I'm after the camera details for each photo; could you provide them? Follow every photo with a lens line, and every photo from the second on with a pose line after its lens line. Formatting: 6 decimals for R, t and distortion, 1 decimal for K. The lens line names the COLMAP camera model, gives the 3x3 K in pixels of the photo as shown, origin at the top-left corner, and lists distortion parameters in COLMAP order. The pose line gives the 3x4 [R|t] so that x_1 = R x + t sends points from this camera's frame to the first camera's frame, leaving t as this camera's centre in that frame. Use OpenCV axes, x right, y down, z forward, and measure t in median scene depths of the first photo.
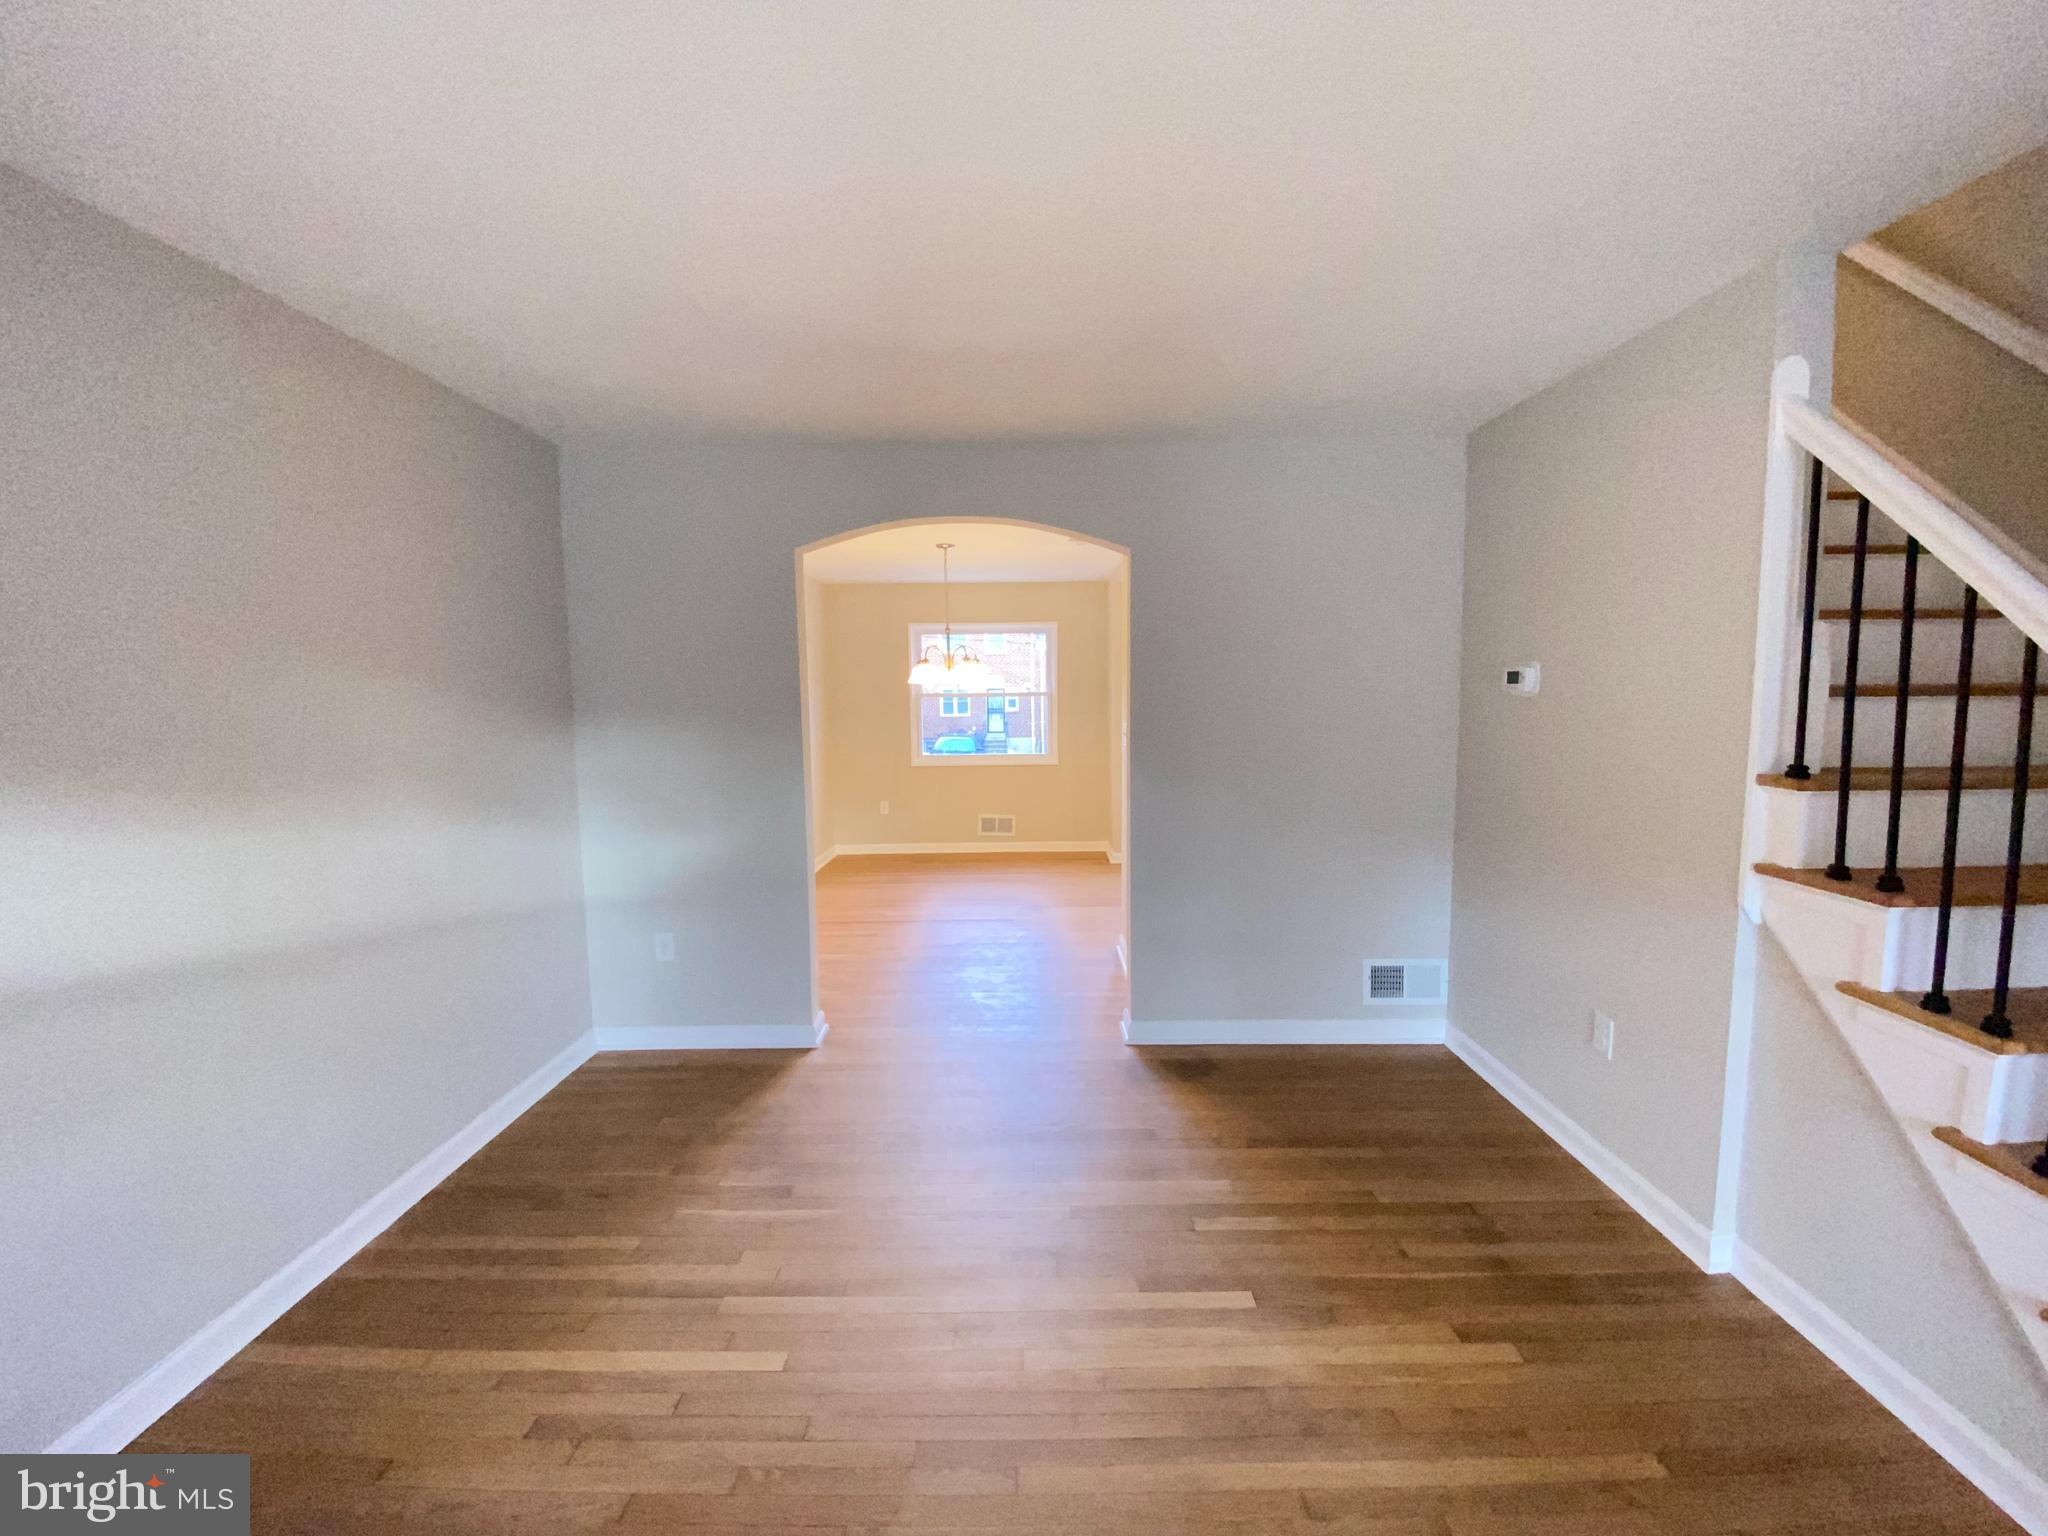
lens RADIAL K [[829.2, 0, 1020.9], [0, 829.2, 765.2], [0, 0, 1]] dist [0.035493, -0.030405]
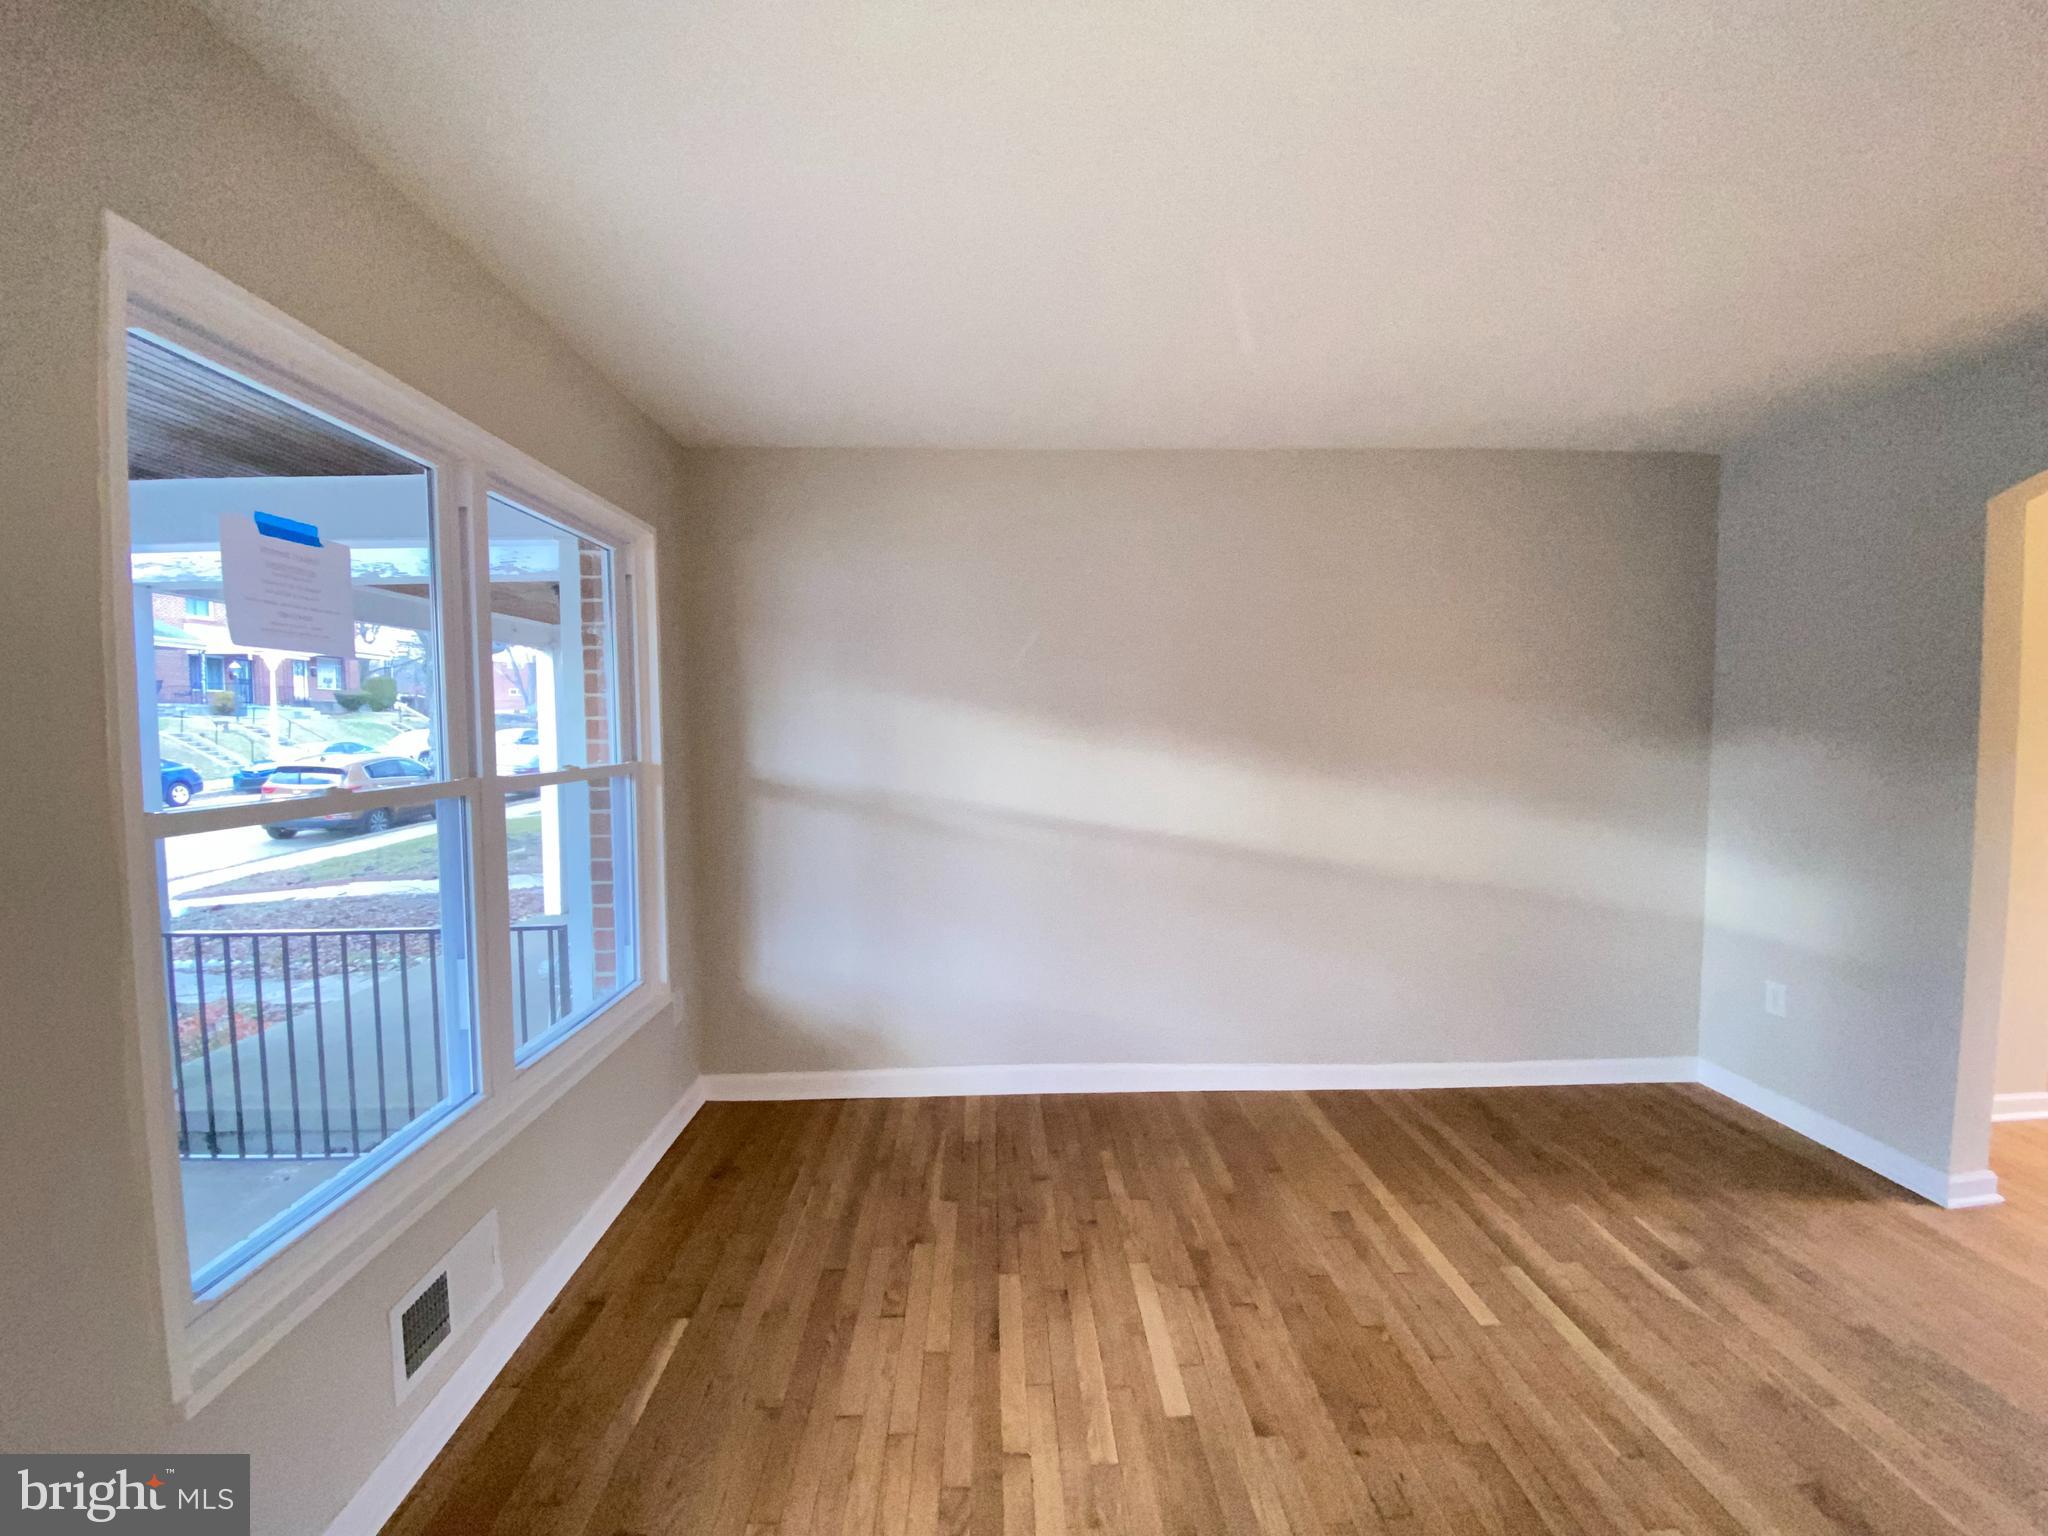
lens RADIAL K [[829.2, 0, 1020.9], [0, 829.2, 765.2], [0, 0, 1]] dist [0.035493, -0.030405]
pose [[0.056201, 0.066335, -0.996213, 0.515884], [-0.091951, 0.993894, 0.060993, -0.005049], [0.994176, 0.088175, 0.061957, 0.202448]]
